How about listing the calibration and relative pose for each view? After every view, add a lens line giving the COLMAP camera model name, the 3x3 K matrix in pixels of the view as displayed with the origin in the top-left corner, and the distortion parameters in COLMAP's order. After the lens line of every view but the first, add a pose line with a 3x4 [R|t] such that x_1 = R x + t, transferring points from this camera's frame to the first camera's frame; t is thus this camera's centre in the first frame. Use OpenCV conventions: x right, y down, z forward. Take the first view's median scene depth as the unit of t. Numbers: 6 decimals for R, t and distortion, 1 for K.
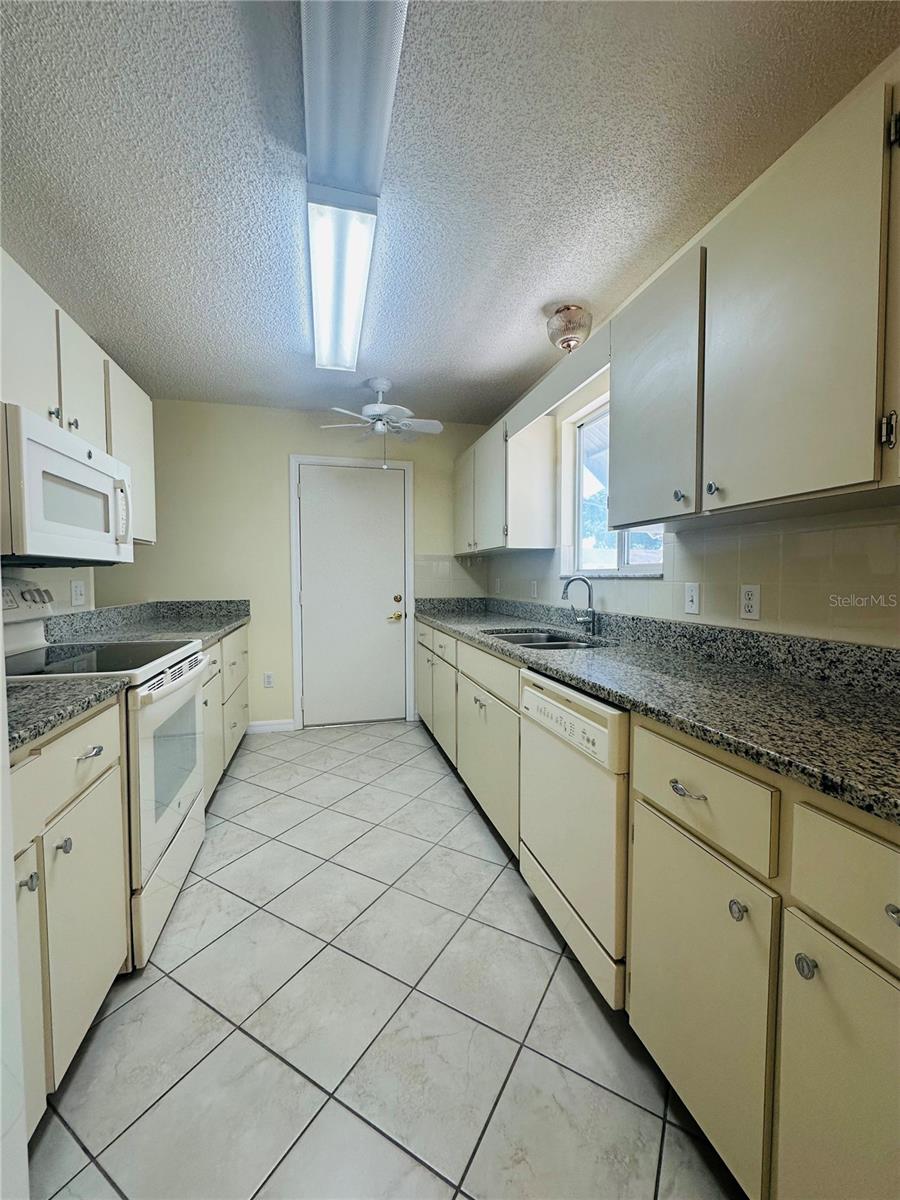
lens RADIAL K [[480.4, 0, 450.0], [0, 480.4, 600.0], [0, 0, 1]] dist [-0.003948, 0.000141]
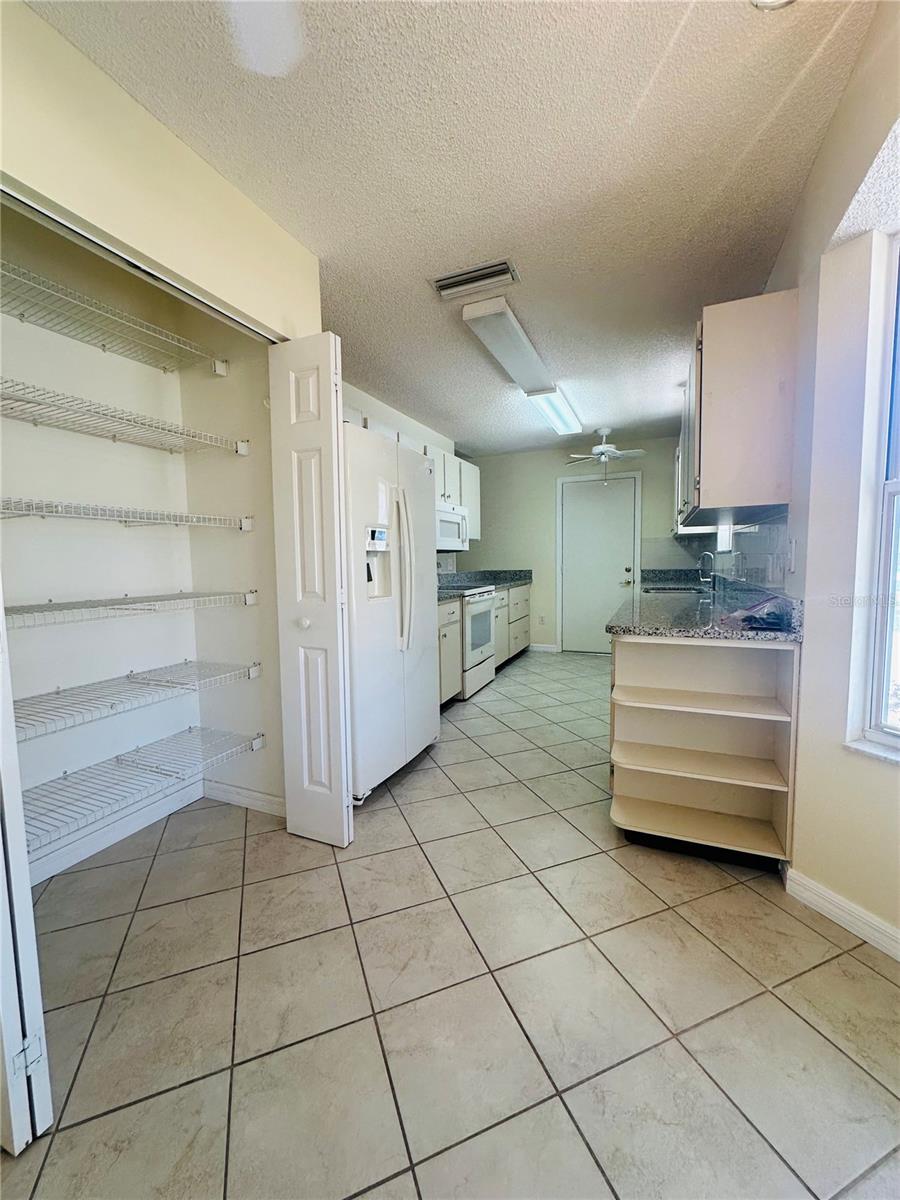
lens RADIAL K [[480.4, 0, 450.0], [0, 480.4, 600.0], [0, 0, 1]] dist [-0.003948, 0.000141]
pose [[0.788759, 0.039927, -0.613404, 0.443496], [-0.012829, 0.998740, 0.048513, 0.031169], [0.614568, -0.030395, 0.788278, -0.562639]]
